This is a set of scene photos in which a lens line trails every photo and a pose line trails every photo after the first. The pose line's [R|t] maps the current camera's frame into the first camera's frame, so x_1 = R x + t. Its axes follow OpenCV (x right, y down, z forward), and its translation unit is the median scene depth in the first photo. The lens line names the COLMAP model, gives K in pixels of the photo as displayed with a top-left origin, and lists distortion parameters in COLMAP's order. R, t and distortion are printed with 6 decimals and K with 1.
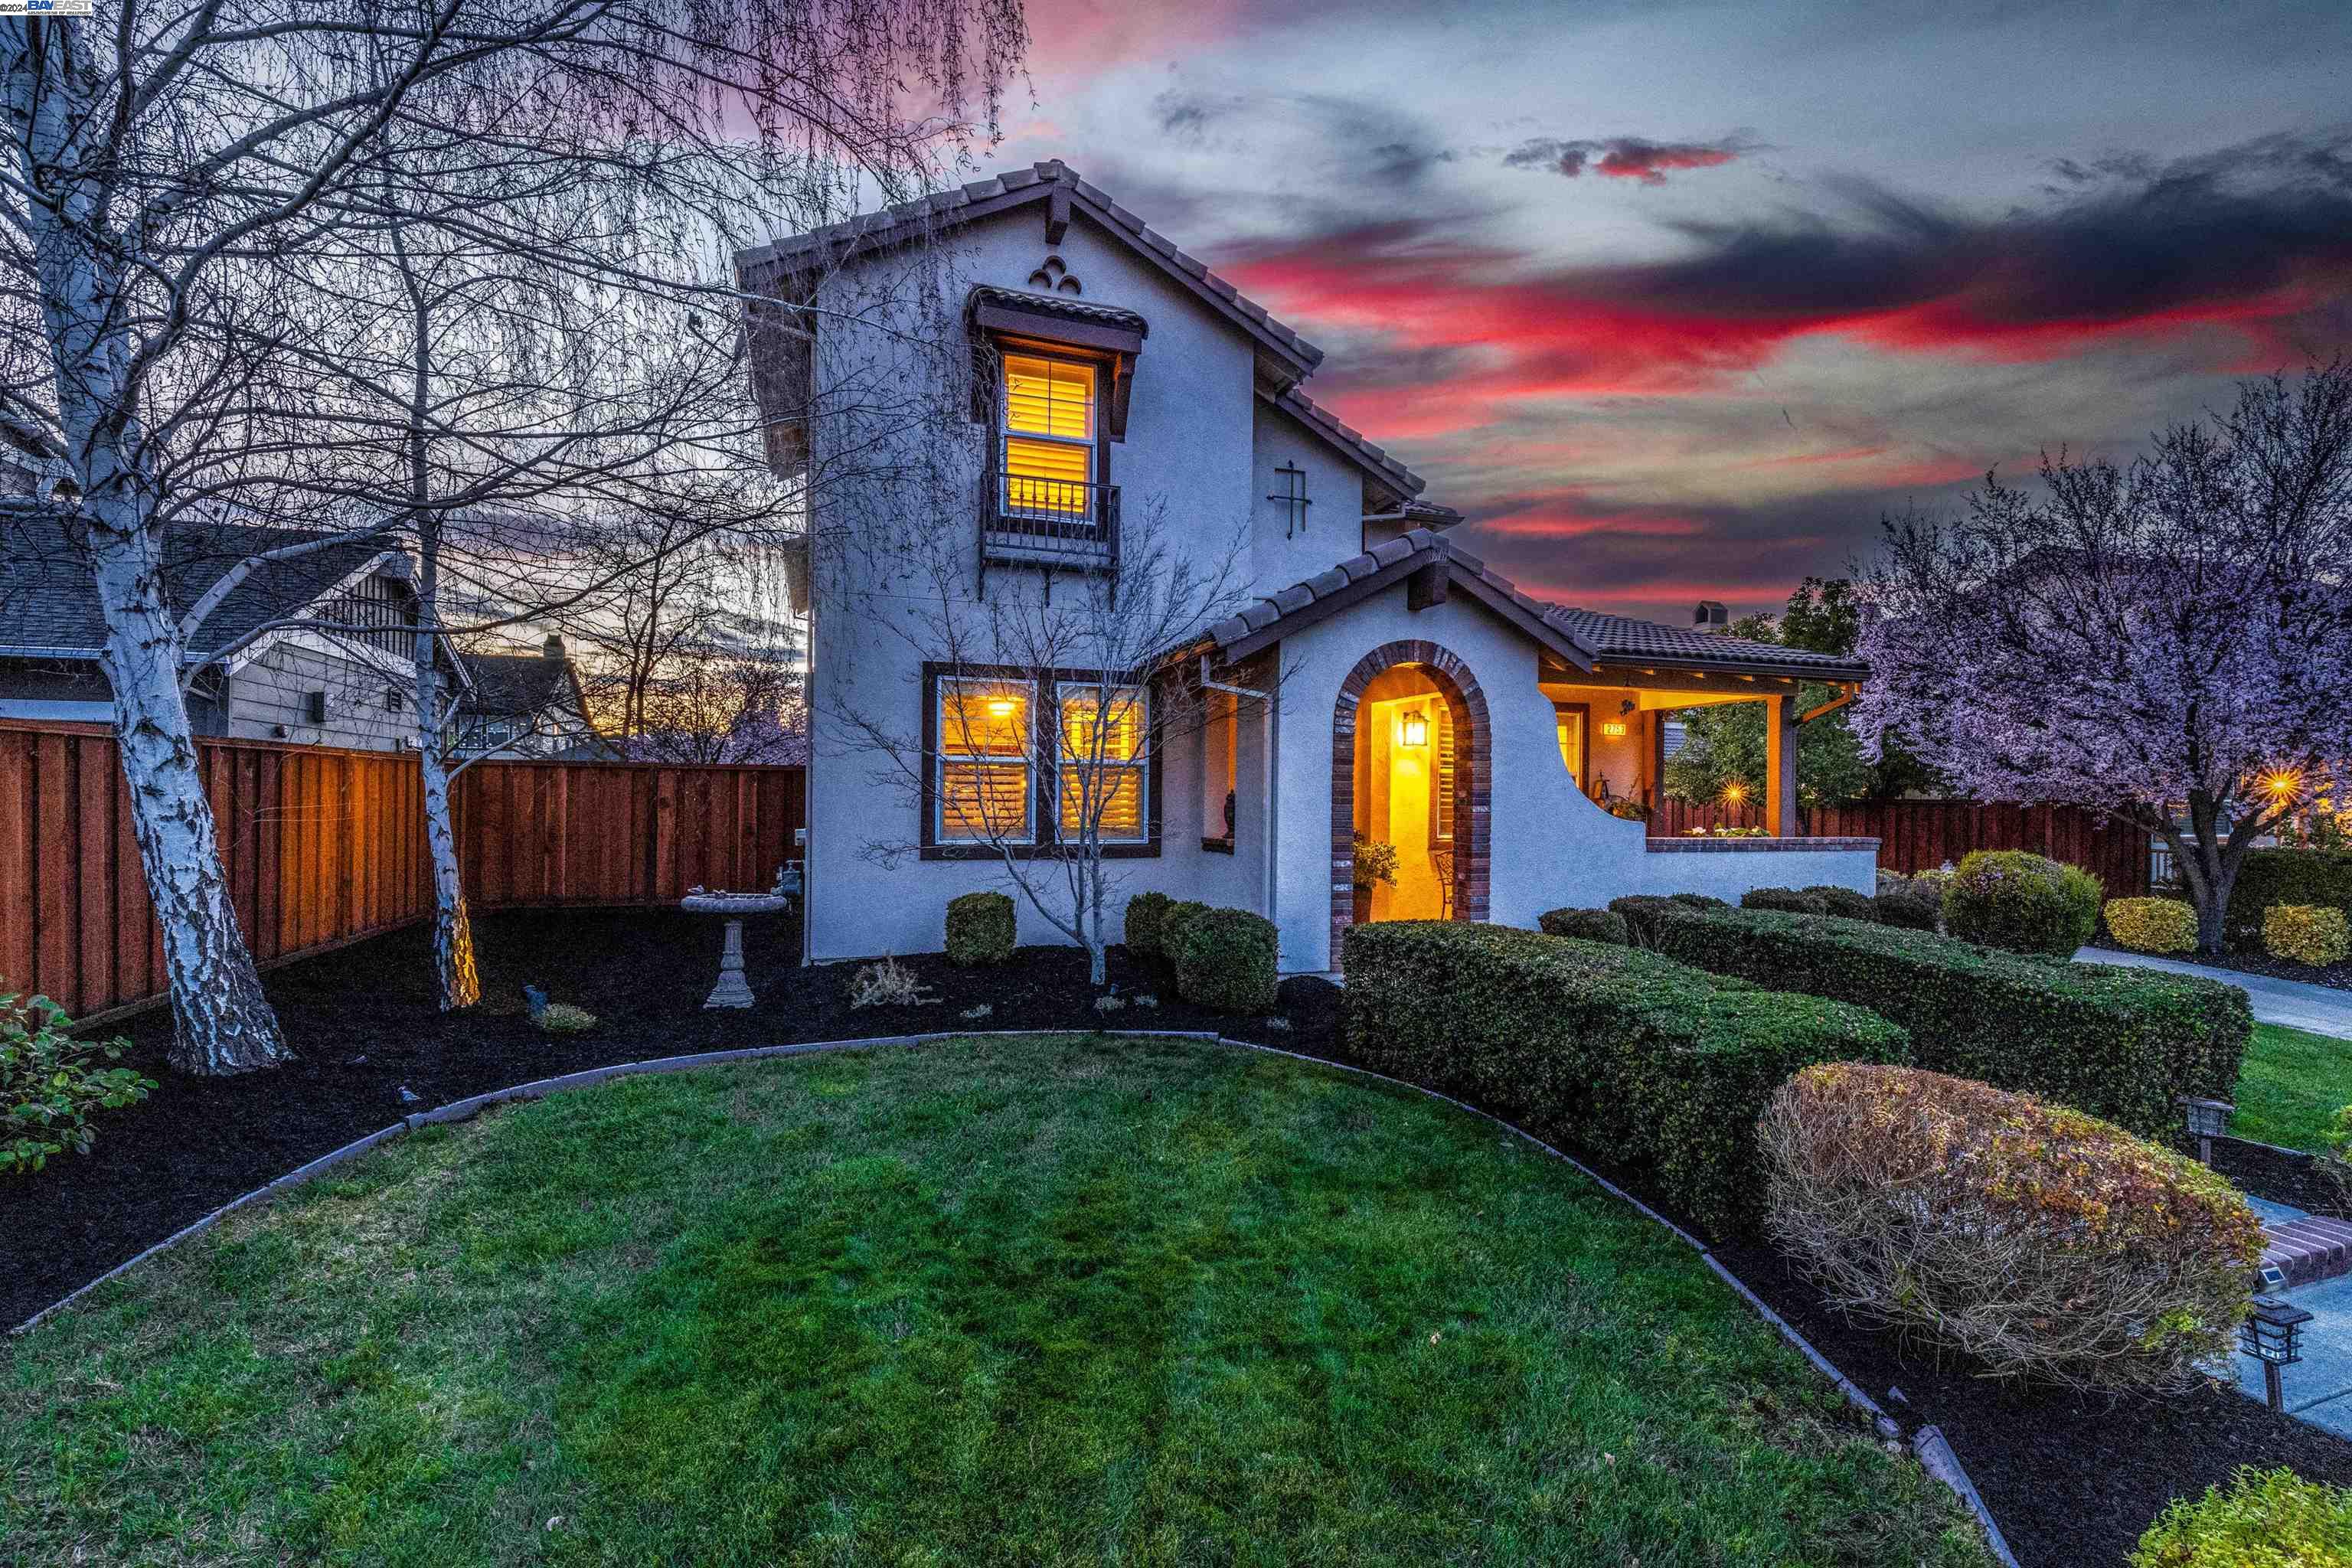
lens RADIAL K [[1091.4, 0, 1183.1], [0, 1091.4, 789.4], [0, 0, 1]] dist [0.001753, 0.000064]
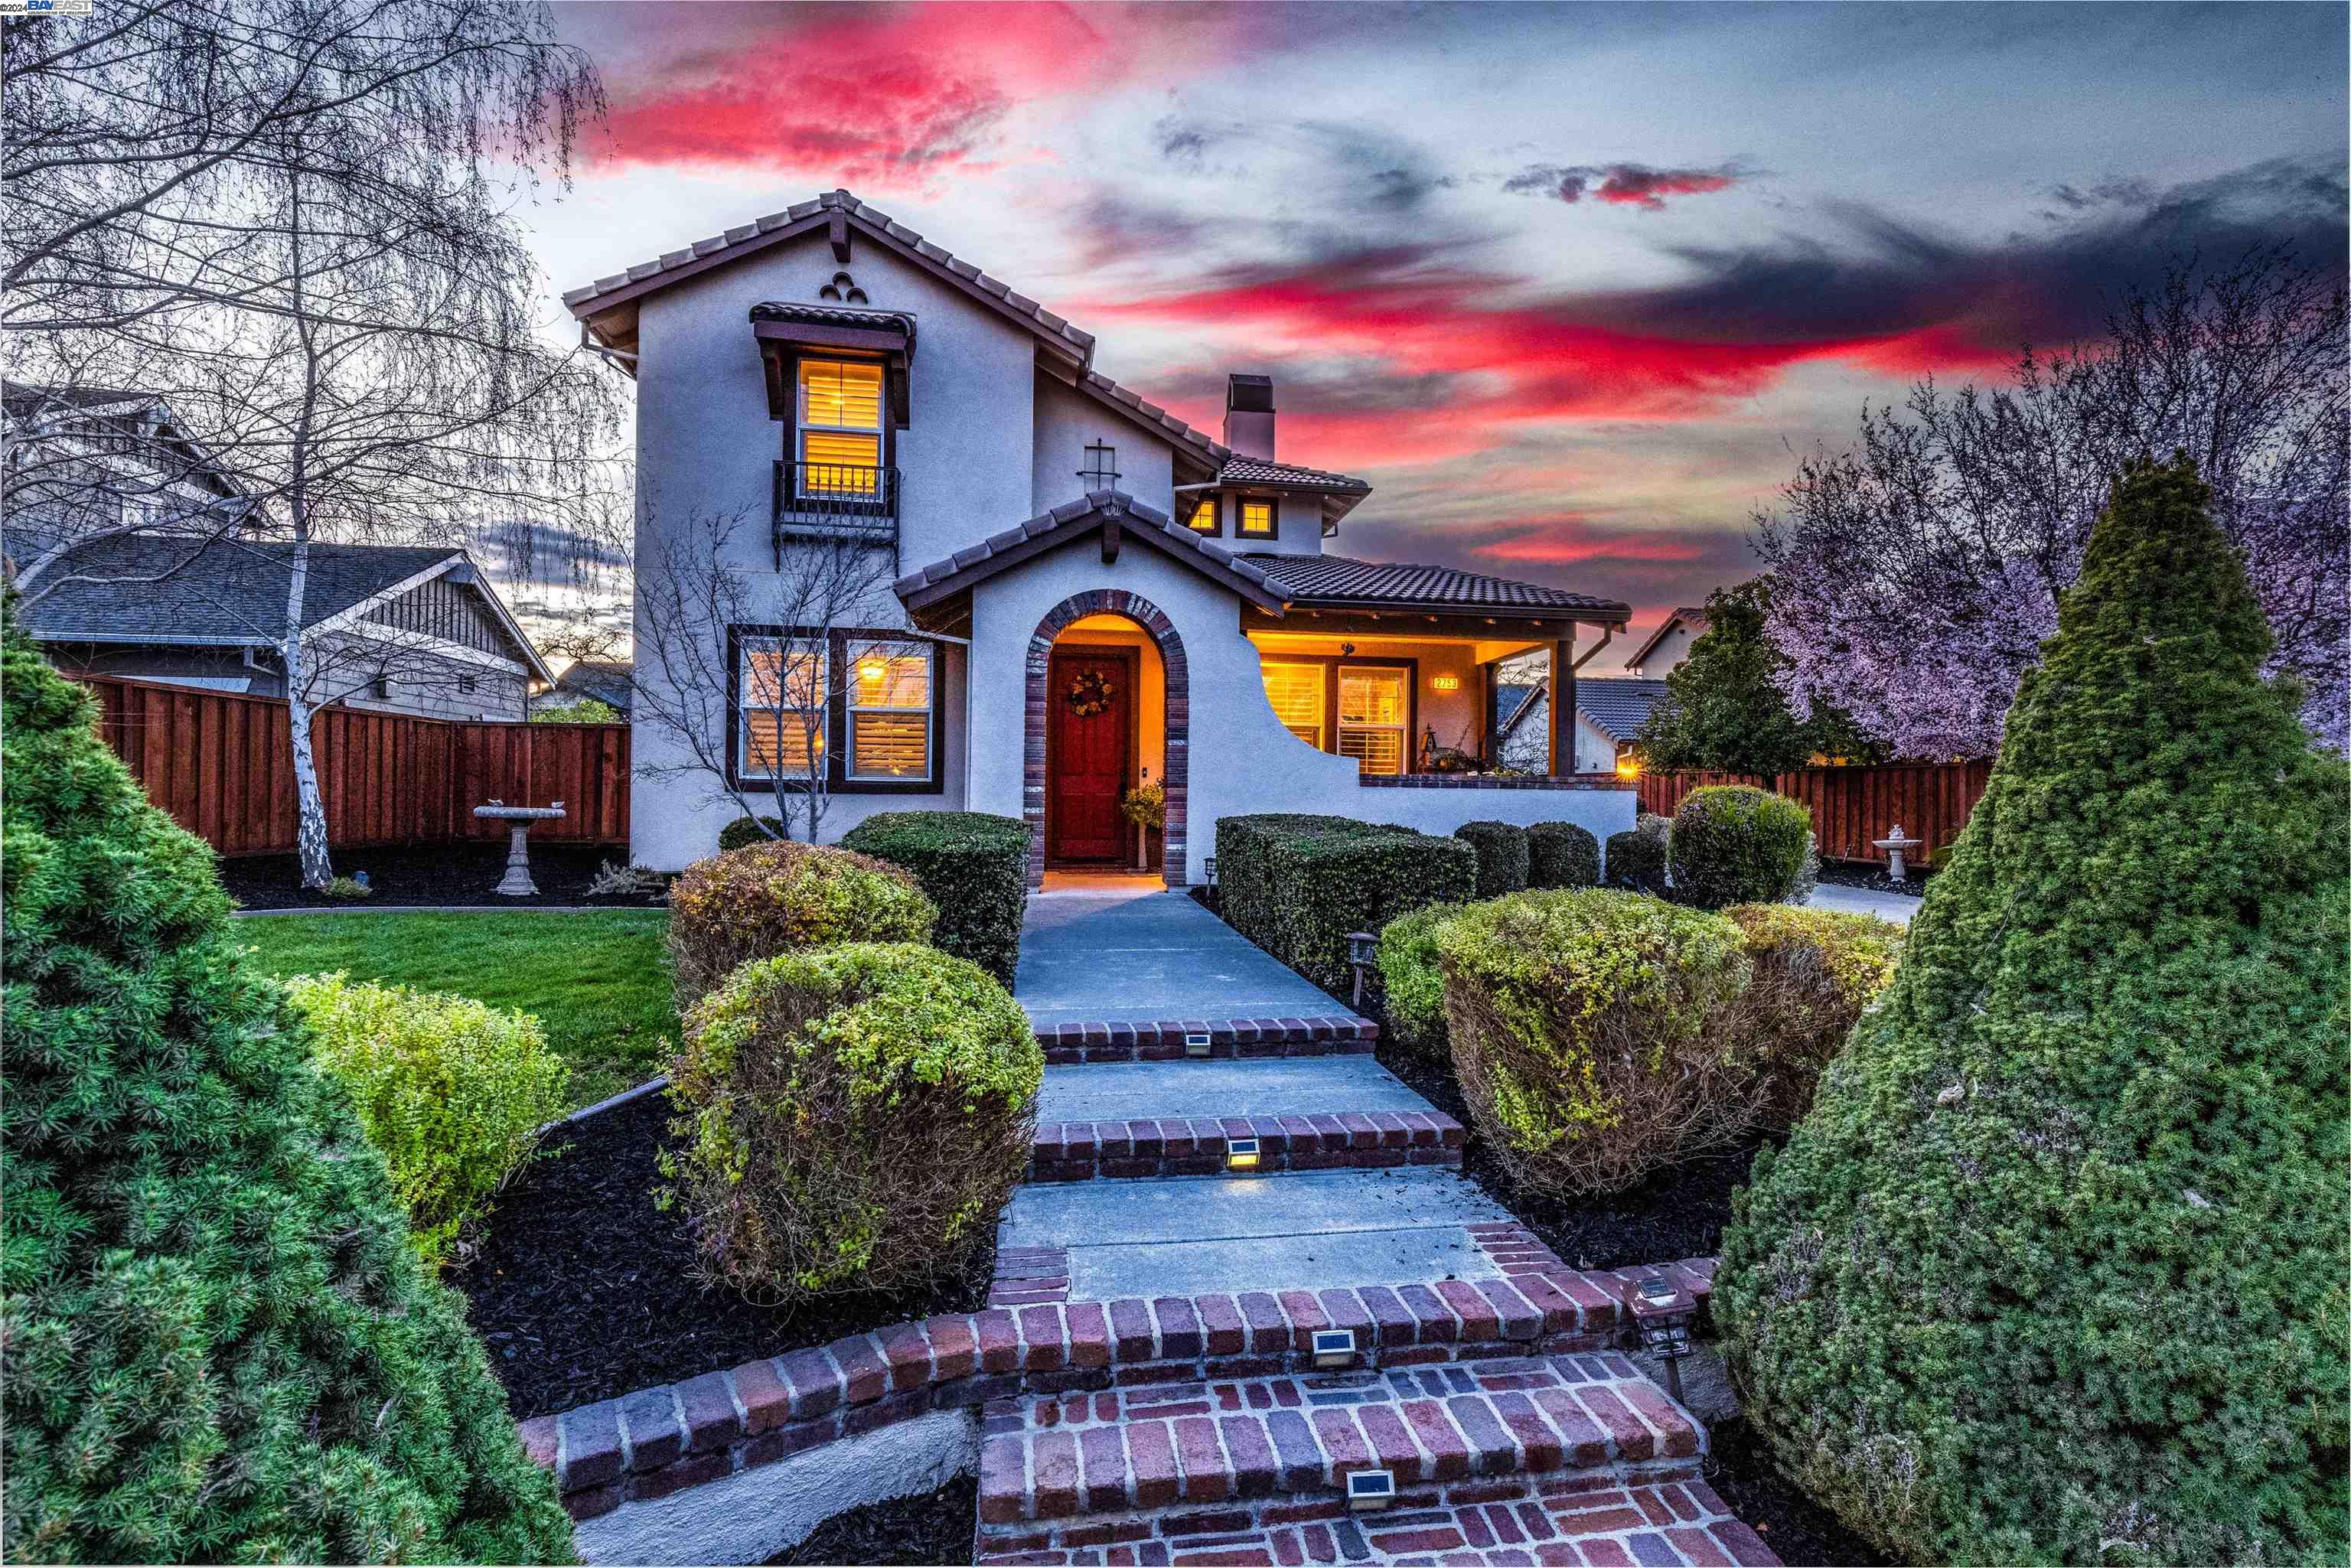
lens RADIAL K [[1090.9, 0, 1182.6], [0, 1090.9, 789.4], [0, 0, 1]] dist [0.001753, 0.000064]
pose [[0.981551, 0.000344, -0.191200, 0.457112], [-0.001009, 0.999994, -0.003384, 0.064086], [0.191197, 0.003514, 0.981545, -0.067329]]
